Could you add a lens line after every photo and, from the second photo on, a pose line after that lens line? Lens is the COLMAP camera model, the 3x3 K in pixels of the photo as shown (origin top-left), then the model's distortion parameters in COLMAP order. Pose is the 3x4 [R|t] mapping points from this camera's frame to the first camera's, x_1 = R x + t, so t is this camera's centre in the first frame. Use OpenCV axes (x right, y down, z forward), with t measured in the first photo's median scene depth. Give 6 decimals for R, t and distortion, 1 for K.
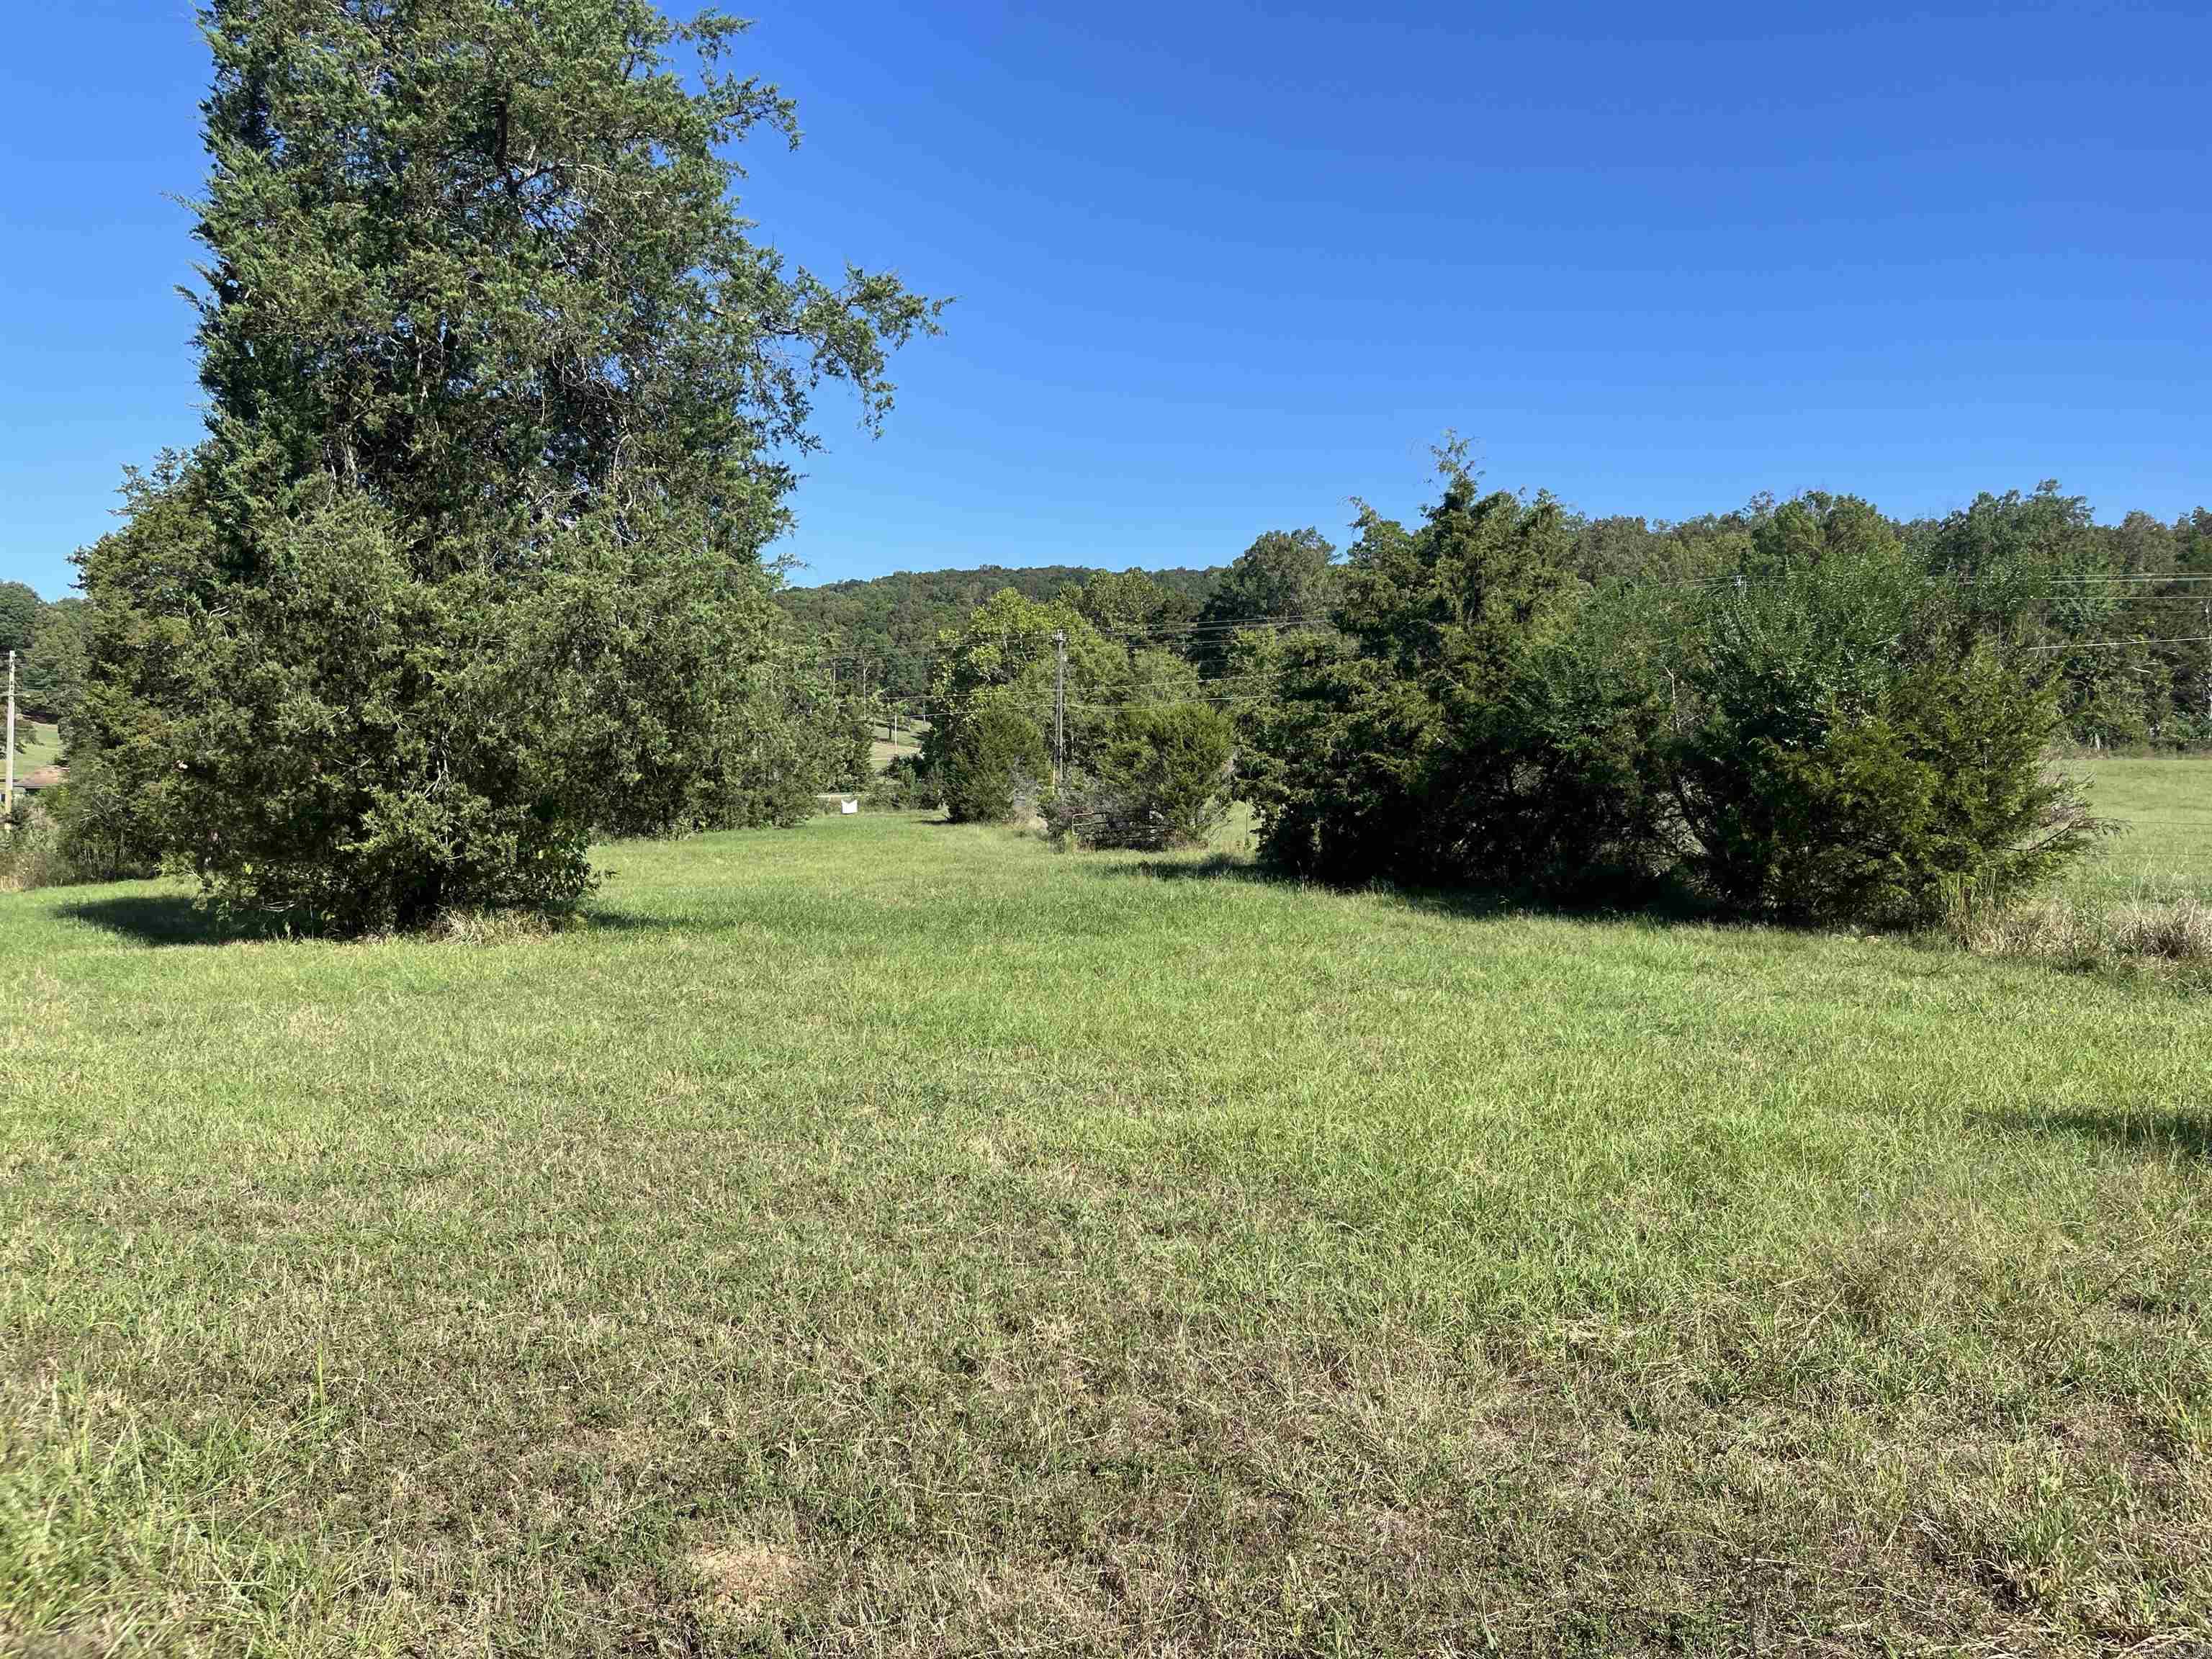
lens RADIAL K [[1712.1, 0, 1094.4], [0, 1712.1, 811.2], [0, 0, 1]] dist [0.069818, -0.099460]
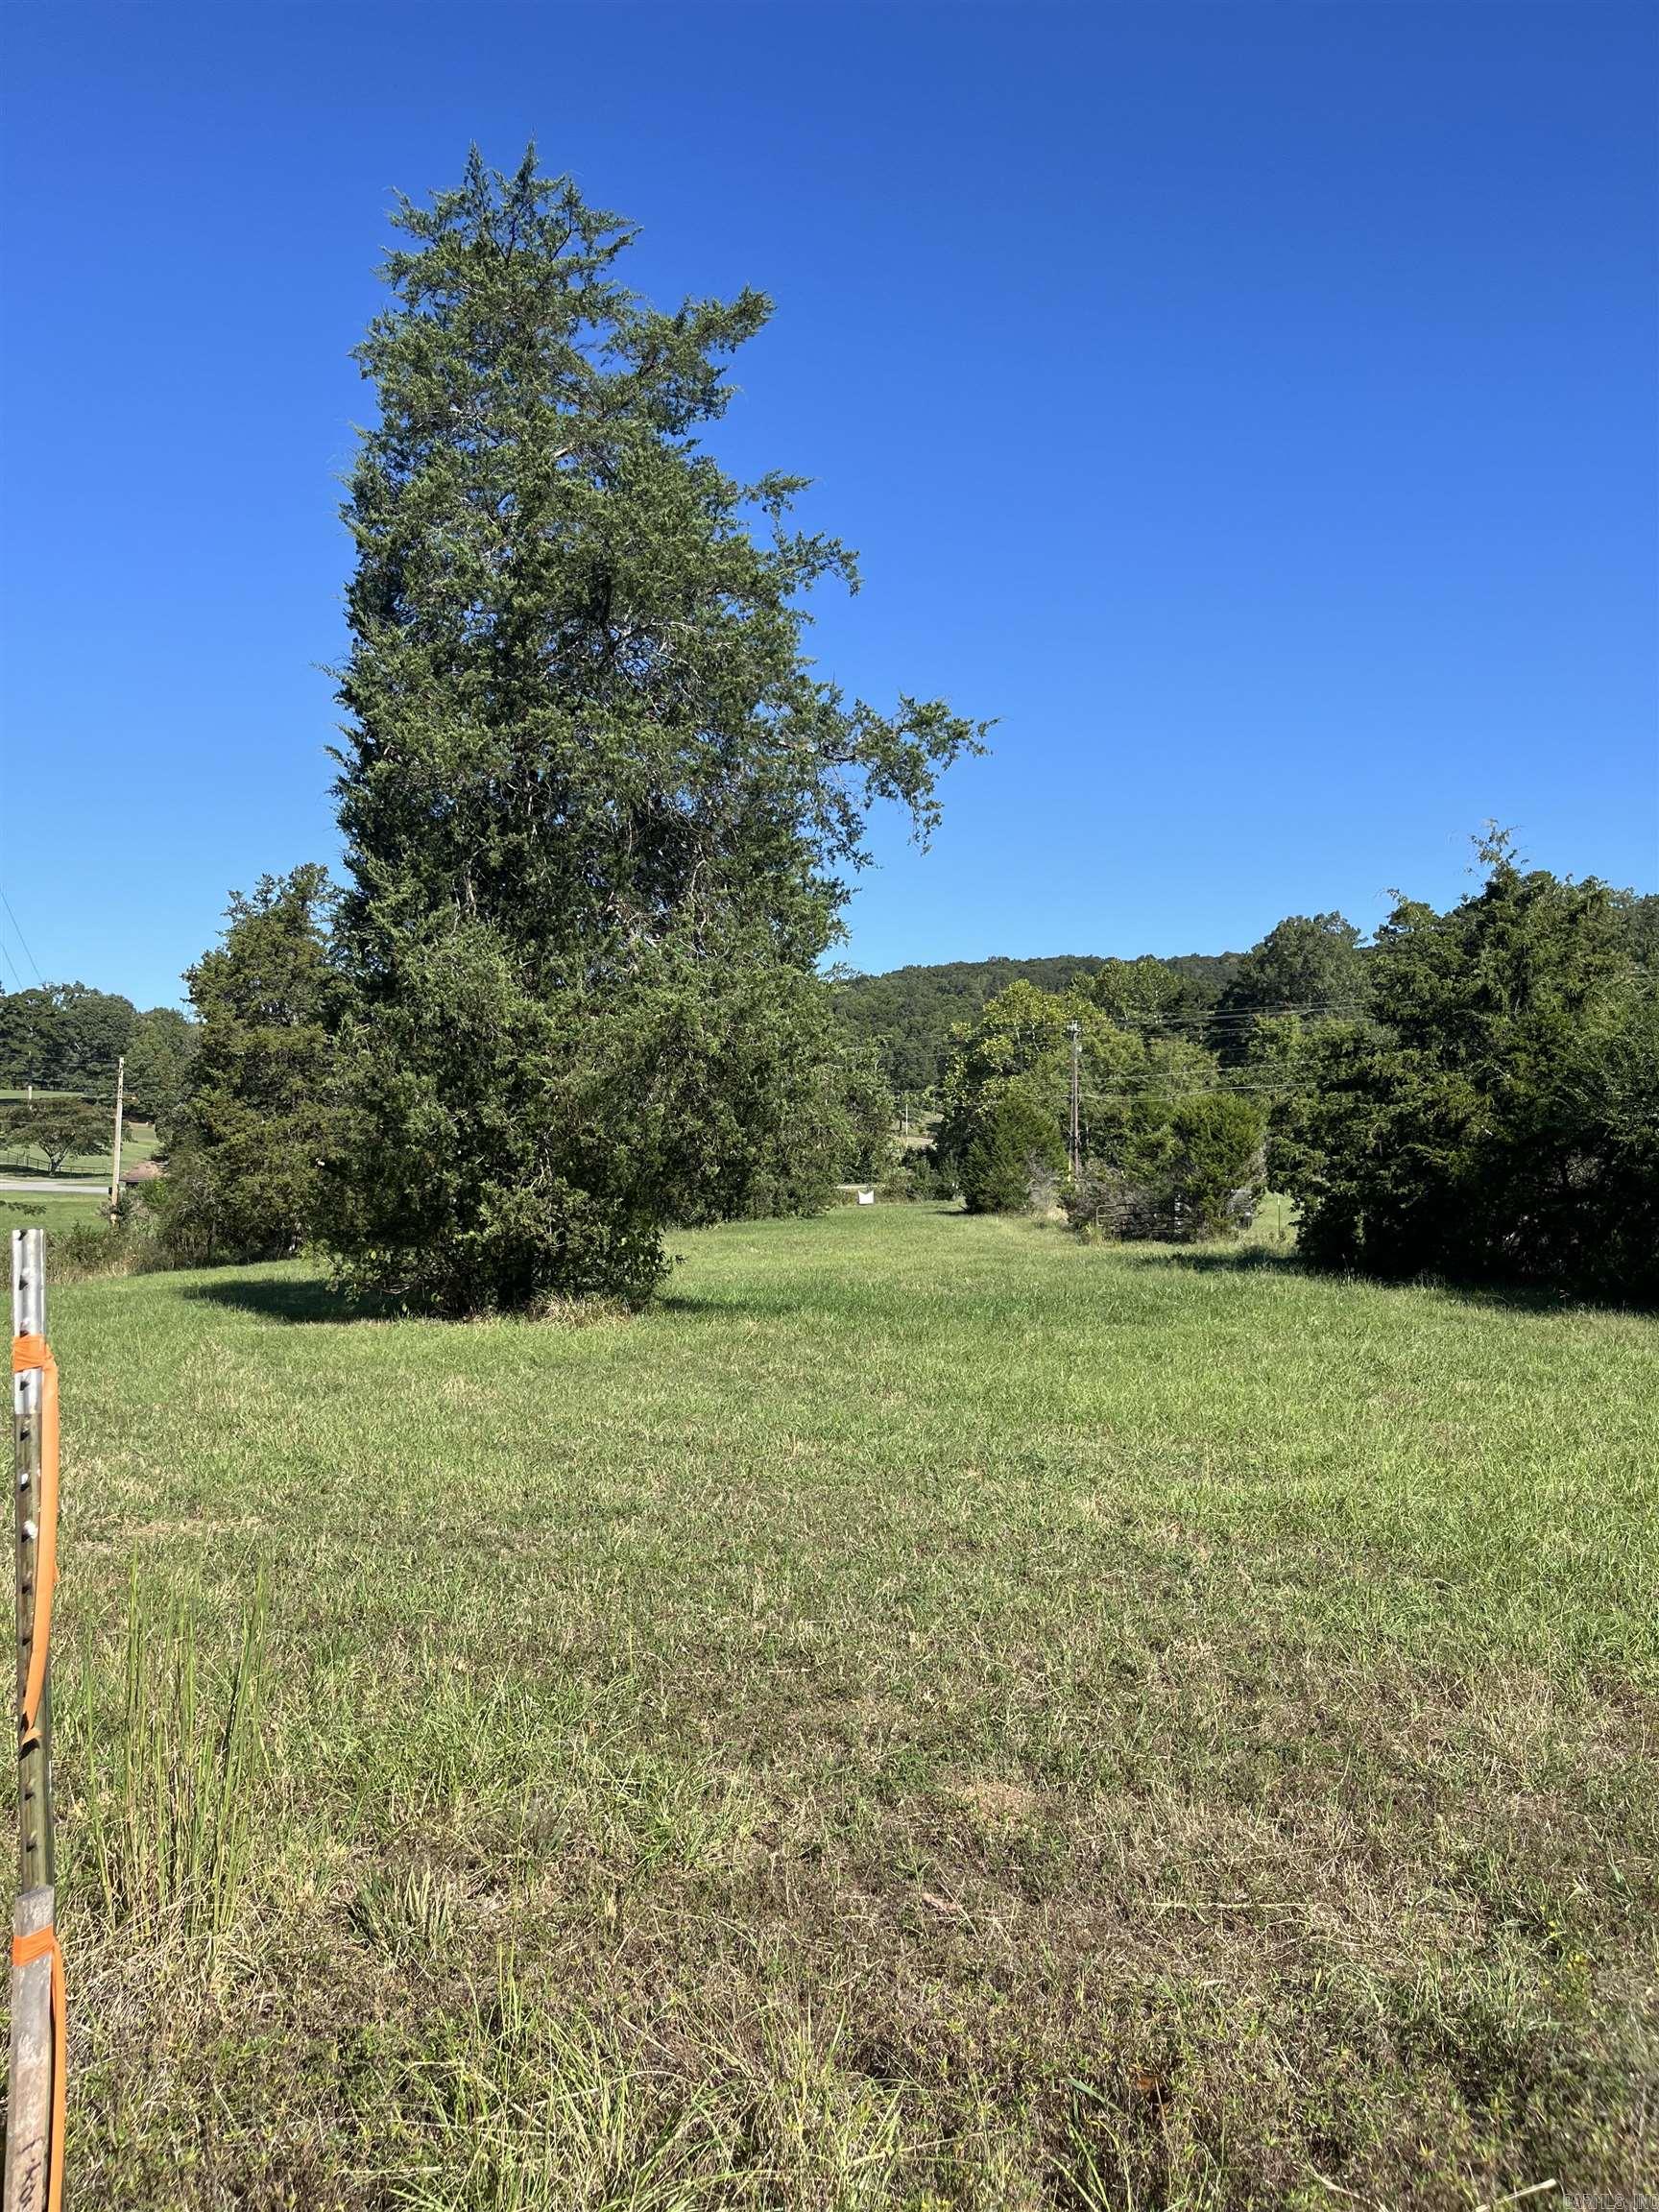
lens RADIAL K [[1712.1, 0, 821.8], [0, 1712.1, 1110.3], [0, 0, 1]] dist [0.069818, -0.099460]
pose [[0.986616, -0.008673, -0.162831, -0.017237], [-0.000030, 0.998575, -0.053370, -0.000546], [0.163062, 0.052660, 0.985209, -0.046743]]
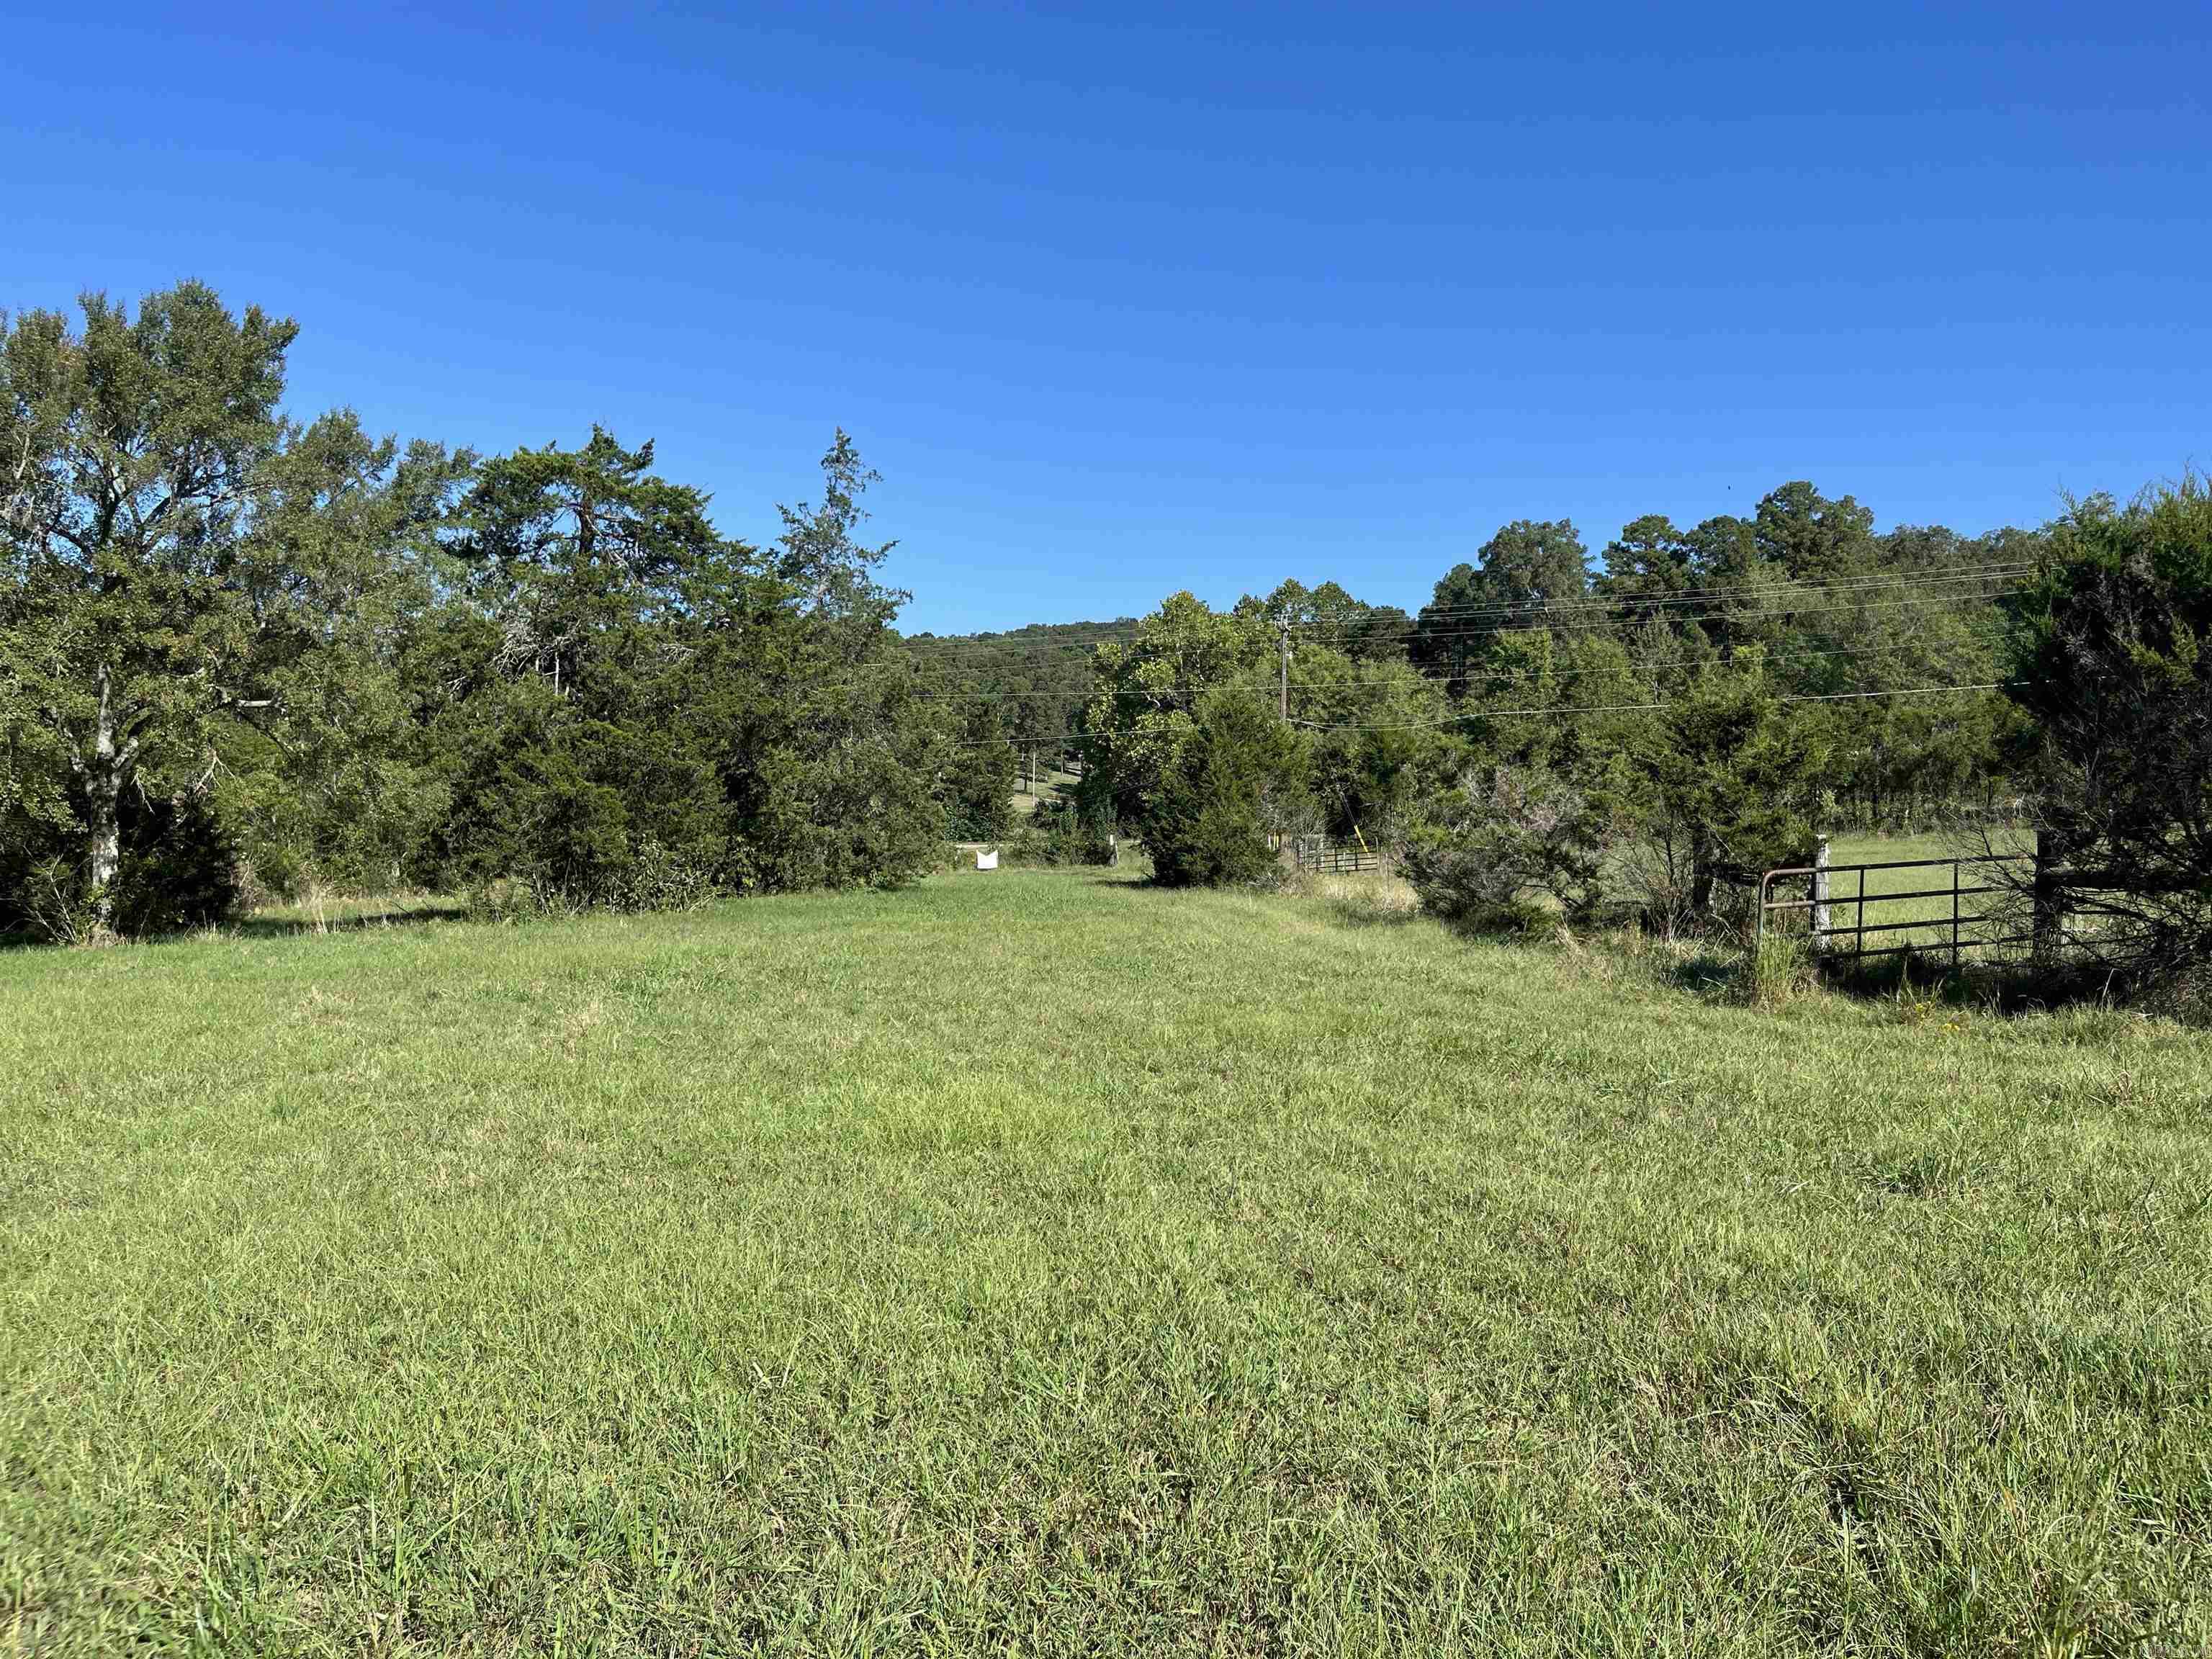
lens RADIAL K [[1712.1, 0, 1094.4], [0, 1712.1, 811.2], [0, 0, 1]] dist [0.069818, -0.099460]
pose [[0.997182, 0.010081, -0.074345, -0.262204], [-0.012701, 0.999312, -0.034854, 0.008112], [0.073942, 0.035700, 0.996623, 1.679350]]
